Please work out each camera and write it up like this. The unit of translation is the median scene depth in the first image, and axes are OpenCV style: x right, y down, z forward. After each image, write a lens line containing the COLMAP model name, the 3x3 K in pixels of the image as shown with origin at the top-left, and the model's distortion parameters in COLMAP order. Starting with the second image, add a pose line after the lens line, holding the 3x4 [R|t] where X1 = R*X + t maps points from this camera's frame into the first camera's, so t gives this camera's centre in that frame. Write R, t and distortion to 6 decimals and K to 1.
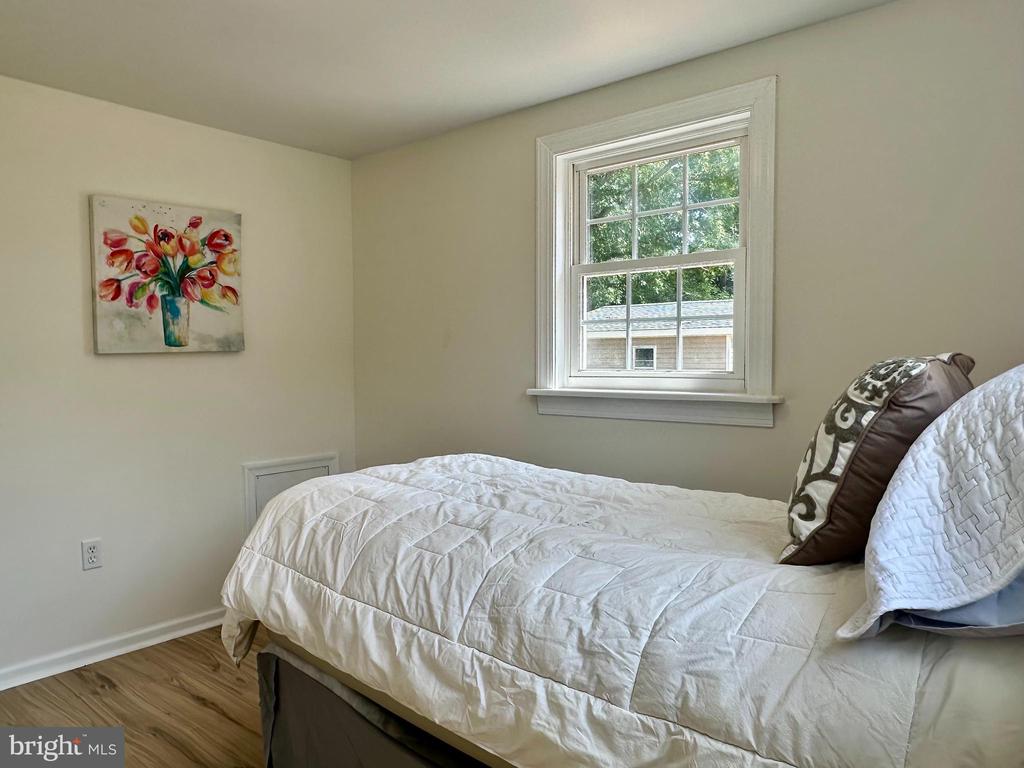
lens RADIAL K [[692.4, 0, 498.0], [0, 692.4, 391.9], [0, 0, 1]] dist [-0.001843, 0.000615]
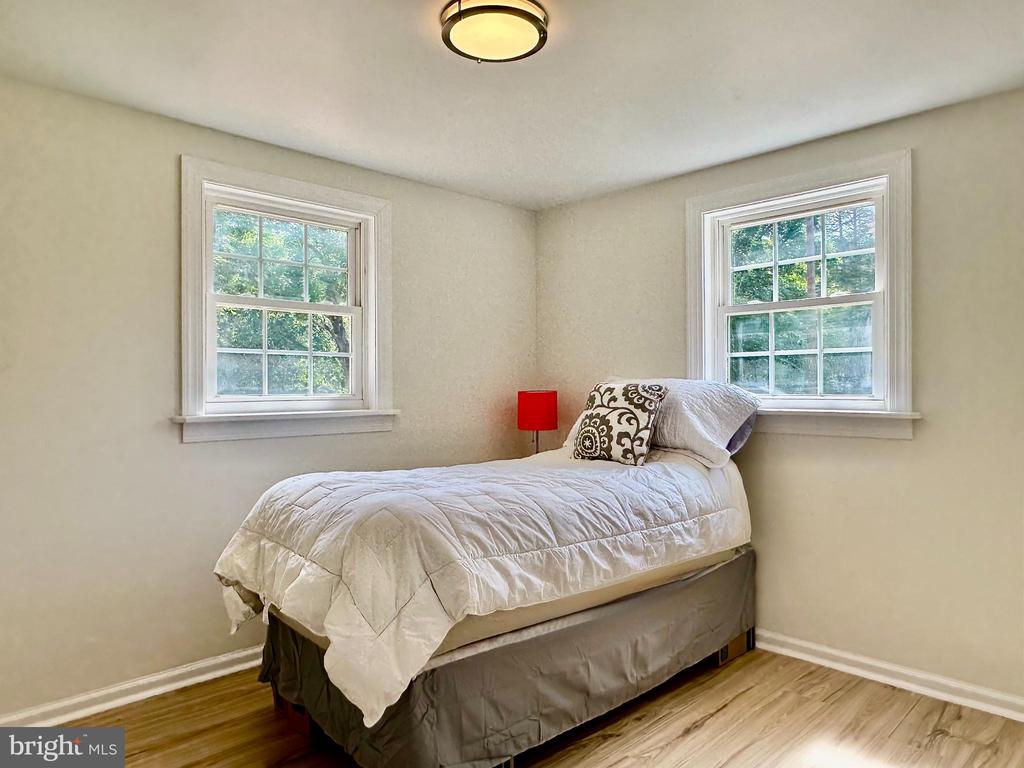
lens RADIAL K [[662.0, 0, 512.0], [0, 662.0, 384.0], [0, 0, 1]] dist [-0.003227, -0.000509]
pose [[0.112627, 0.001882, 0.993636, -0.686439], [0.049564, 0.998743, -0.007510, -0.017651], [-0.992400, 0.050094, 0.112392, 0.397174]]
